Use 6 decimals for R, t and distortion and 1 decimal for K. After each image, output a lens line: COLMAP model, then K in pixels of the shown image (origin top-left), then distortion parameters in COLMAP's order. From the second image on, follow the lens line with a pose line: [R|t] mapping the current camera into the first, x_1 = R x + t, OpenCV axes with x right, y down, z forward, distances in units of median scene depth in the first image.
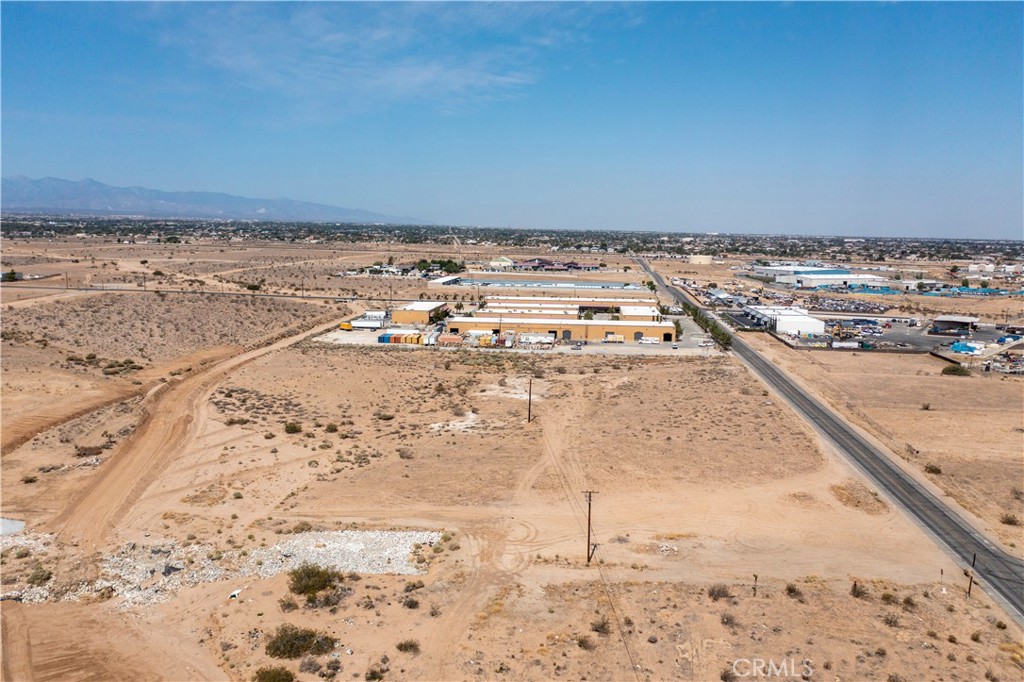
lens RADIAL K [[811.6, 0, 510.1], [0, 811.6, 334.8], [0, 0, 1]] dist [0.000250, 0.002726]
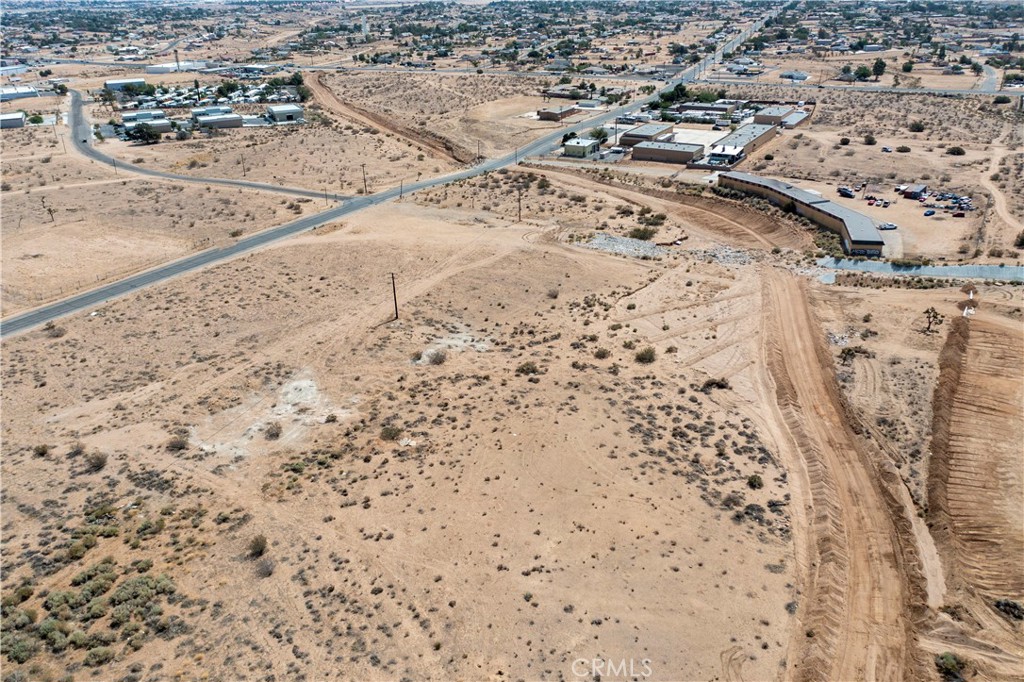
lens RADIAL K [[794.6, 0, 512.7], [0, 794.6, 367.1], [0, 0, 1]] dist [-0.002909, 0.011300]
pose [[-0.908515, -0.181560, 0.376346, -0.440252], [0.063848, 0.829773, 0.554436, -0.334040], [-0.412945, 0.527743, -0.742269, 1.622673]]
